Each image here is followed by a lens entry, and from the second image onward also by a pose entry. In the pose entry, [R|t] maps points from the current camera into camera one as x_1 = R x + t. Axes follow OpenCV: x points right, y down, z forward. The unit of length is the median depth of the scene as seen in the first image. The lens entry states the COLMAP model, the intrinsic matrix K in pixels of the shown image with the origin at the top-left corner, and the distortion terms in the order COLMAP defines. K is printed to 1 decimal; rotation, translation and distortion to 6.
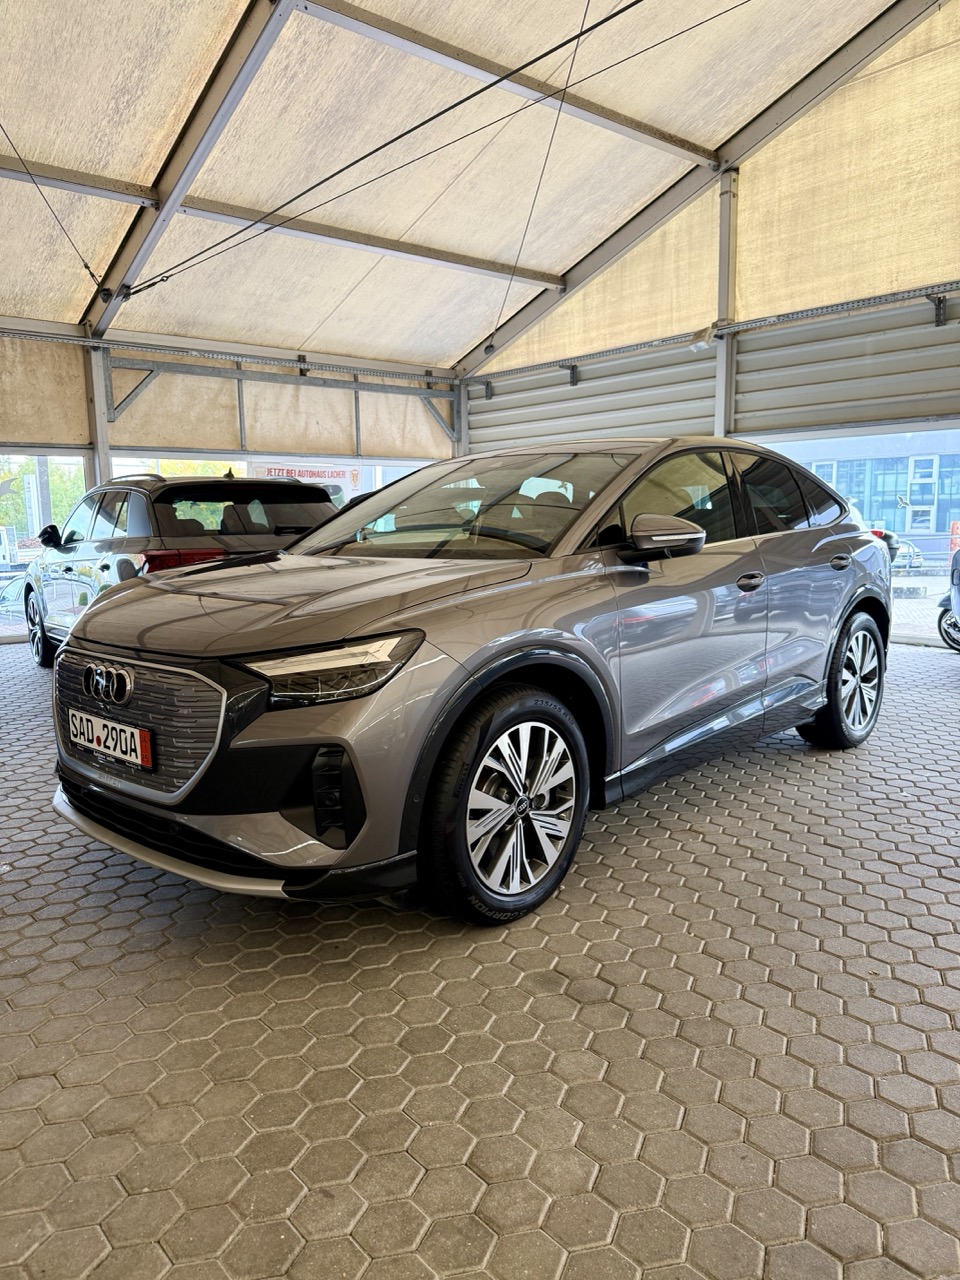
lens RADIAL K [[904.1, 0, 481.0], [0, 904.1, 653.6], [0, 0, 1]] dist [0.011075, -0.017404]
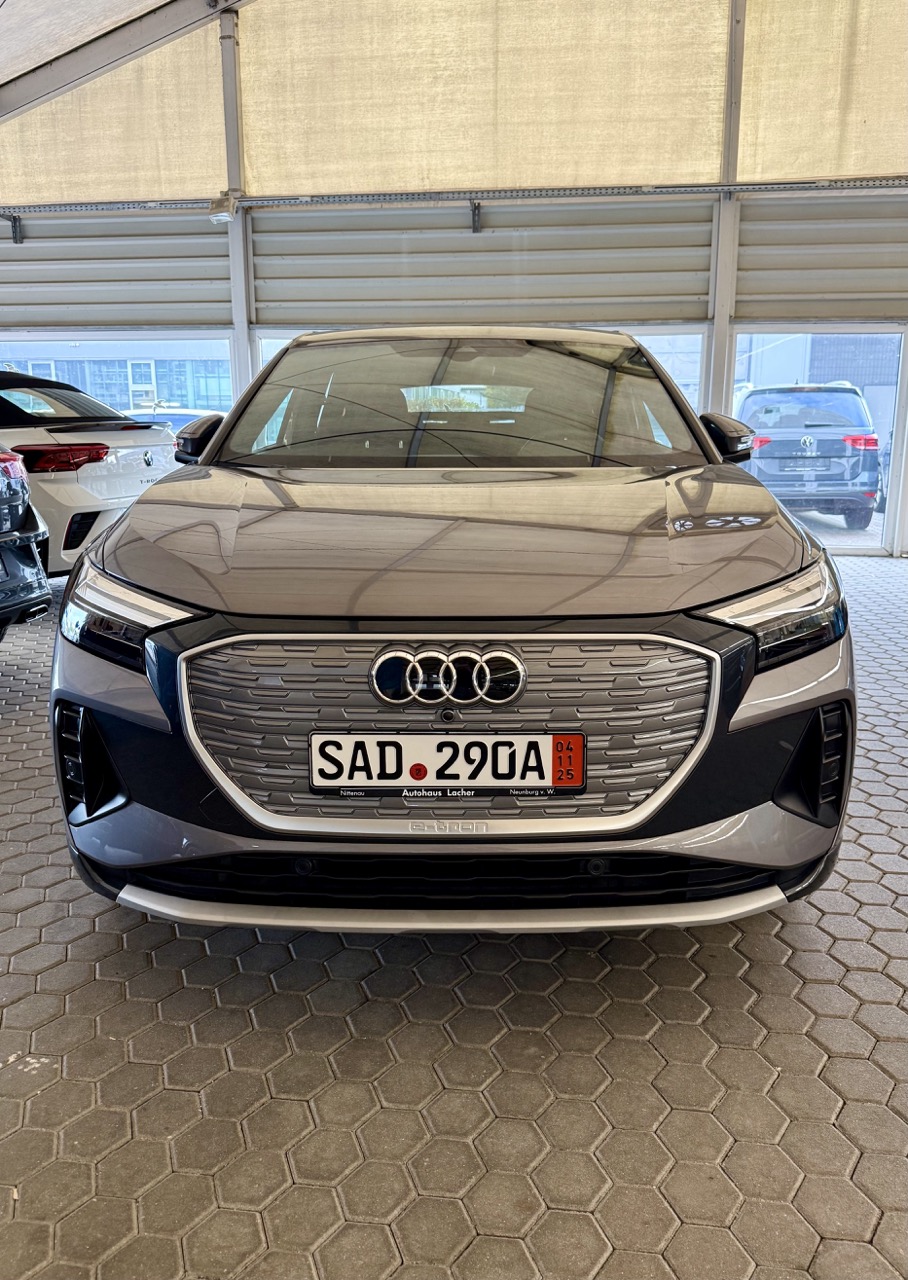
lens RADIAL K [[993.2, 0, 462.6], [0, 993.2, 633.8], [0, 0, 1]] dist [0.014006, -0.018579]
pose [[0.750223, -0.129846, 0.648310, -0.252900], [0.090962, 0.991473, 0.093315, -0.017923], [-0.654899, -0.011036, 0.755636, 0.141090]]
